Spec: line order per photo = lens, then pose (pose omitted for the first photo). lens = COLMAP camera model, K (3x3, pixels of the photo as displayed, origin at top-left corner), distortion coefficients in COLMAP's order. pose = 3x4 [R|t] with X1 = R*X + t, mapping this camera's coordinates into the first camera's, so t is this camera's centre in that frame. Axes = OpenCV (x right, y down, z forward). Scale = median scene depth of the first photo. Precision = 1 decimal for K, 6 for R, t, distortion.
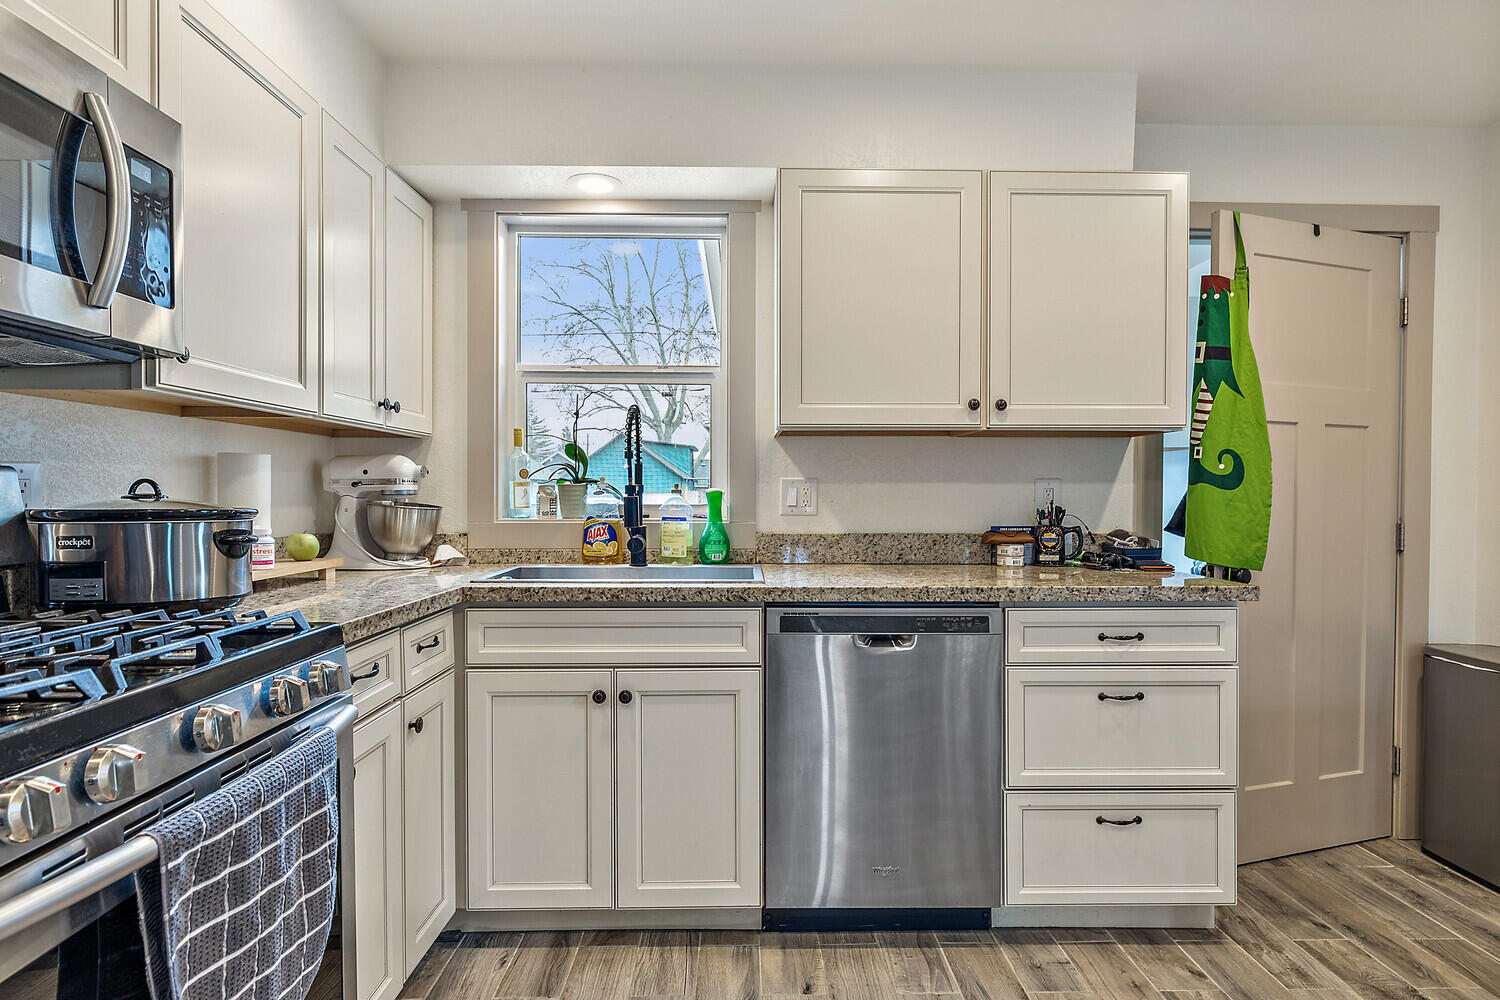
lens RADIAL K [[795.5, 0, 755.0], [0, 795.5, 500.2], [0, 0, 1]] dist [-0.004876, -0.001191]
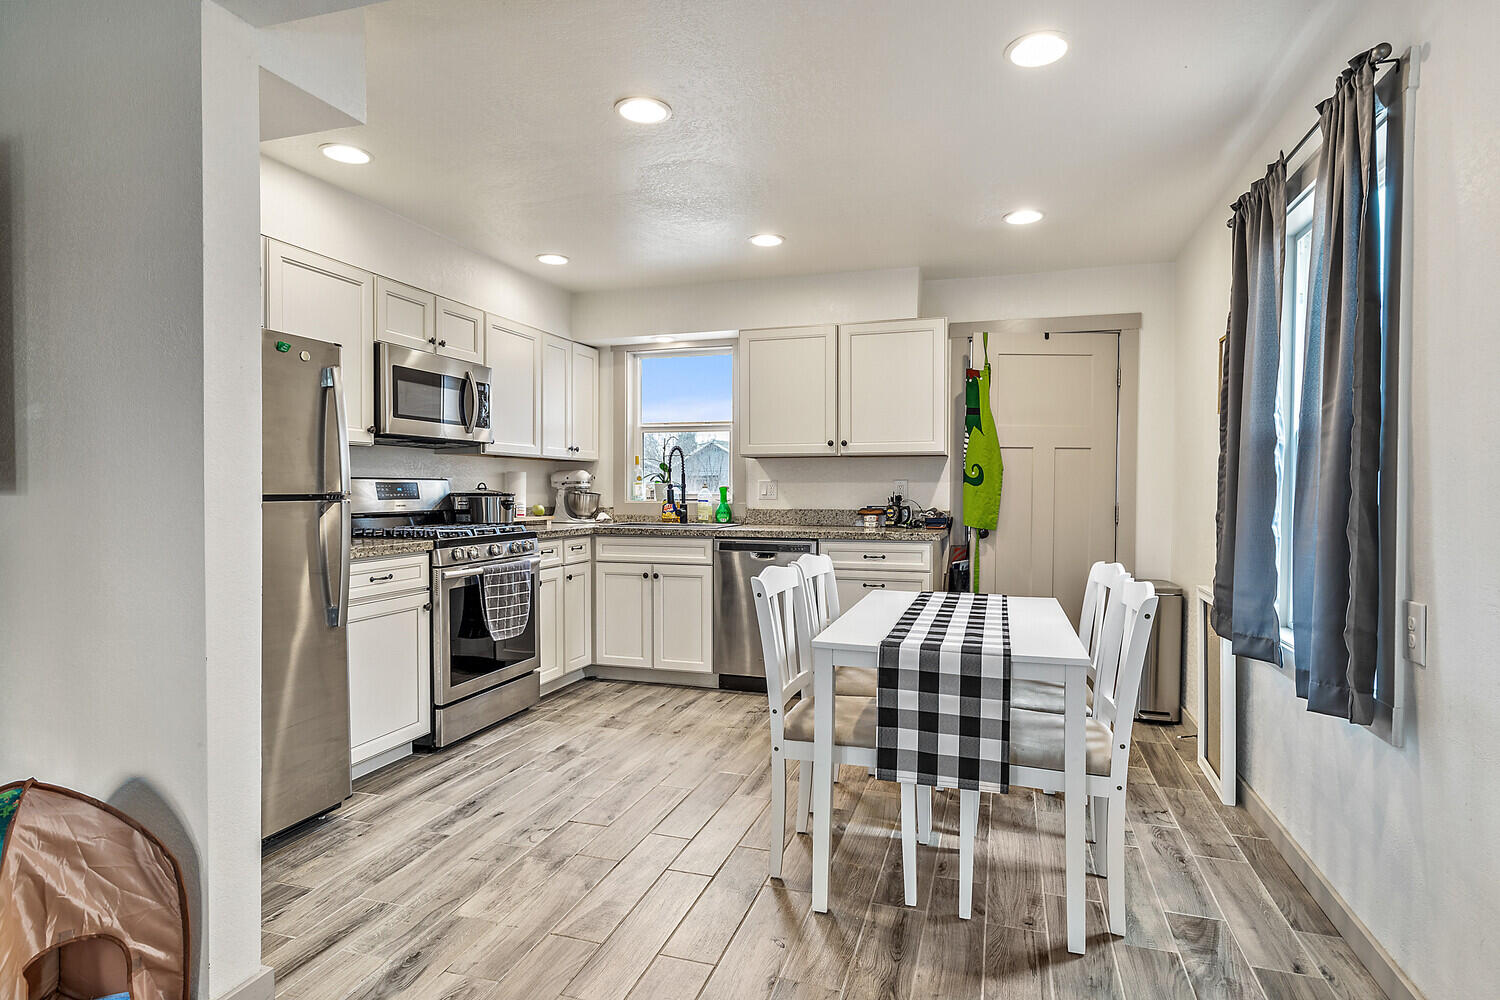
lens RADIAL K [[795.5, 0, 749.0], [0, 795.5, 500.6], [0, 0, 1]] dist [-0.004876, -0.001191]
pose [[0.944029, 0.005104, -0.329822, 0.738727], [-0.003508, 0.999979, 0.005433, 0.013013], [0.329843, -0.003972, 0.944027, -0.945201]]
